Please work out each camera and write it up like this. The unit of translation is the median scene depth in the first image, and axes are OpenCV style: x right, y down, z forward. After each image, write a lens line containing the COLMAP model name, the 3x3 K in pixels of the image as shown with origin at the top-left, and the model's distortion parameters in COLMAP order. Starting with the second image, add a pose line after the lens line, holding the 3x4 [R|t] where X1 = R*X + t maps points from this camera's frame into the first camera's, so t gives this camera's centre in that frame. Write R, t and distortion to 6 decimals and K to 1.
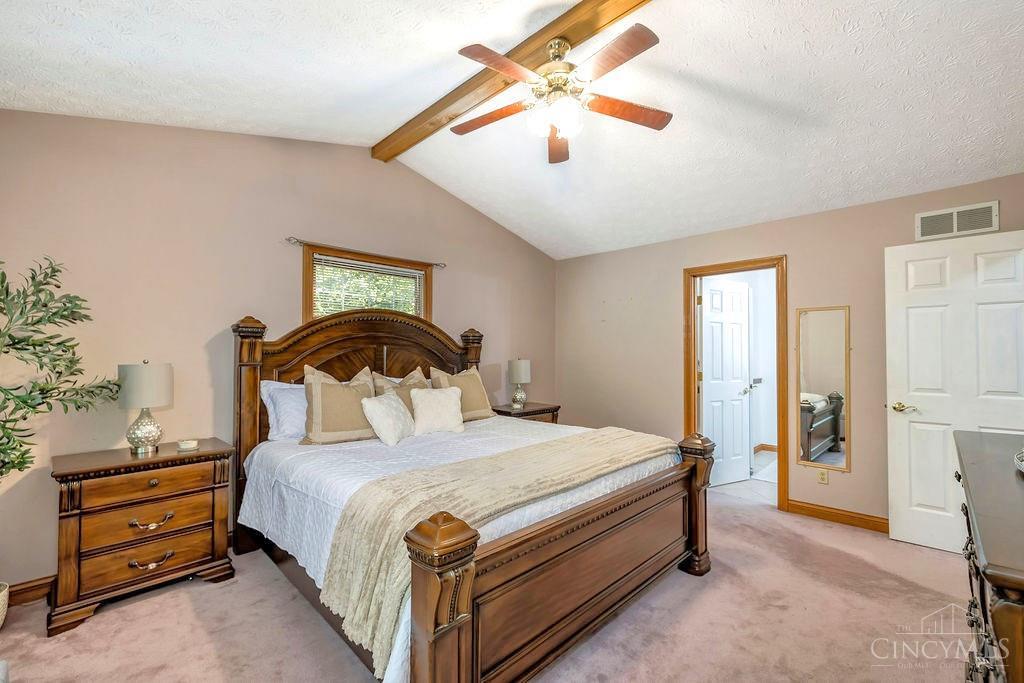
lens RADIAL K [[433.4, 0, 542.2], [0, 433.4, 343.8], [0, 0, 1]] dist [0.001531, 0.000380]
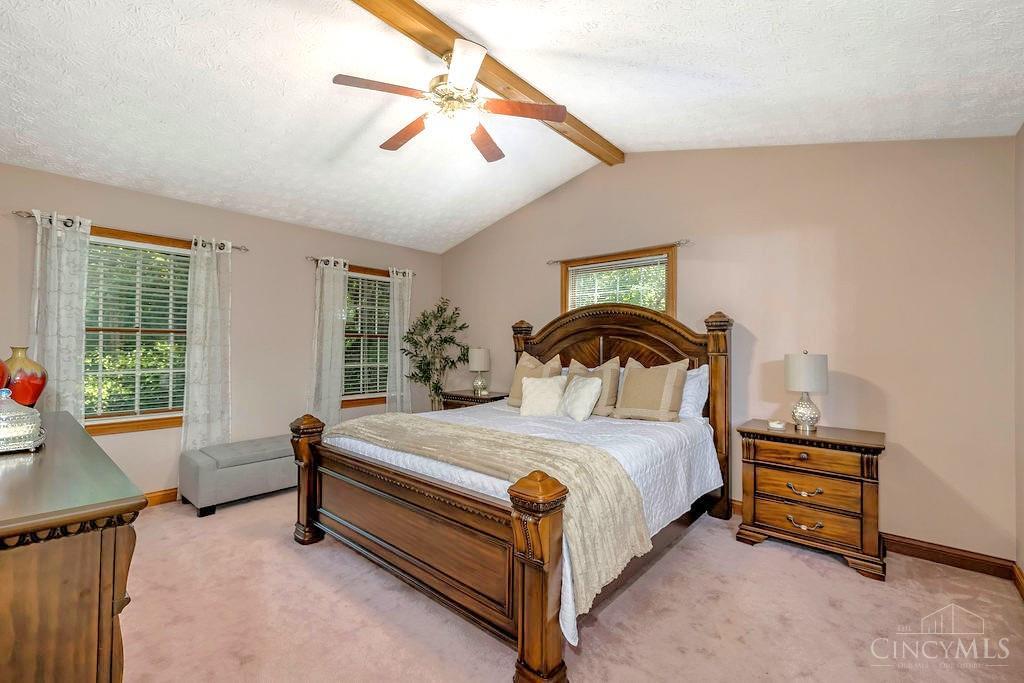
lens RADIAL K [[433.4, 0, 542.2], [0, 433.4, 343.8], [0, 0, 1]] dist [0.001531, 0.000380]
pose [[0.056619, -0.002924, -0.998392, 0.514383], [0.020100, 0.999796, -0.001788, 0.015117], [0.998193, -0.019967, 0.056667, 0.559298]]
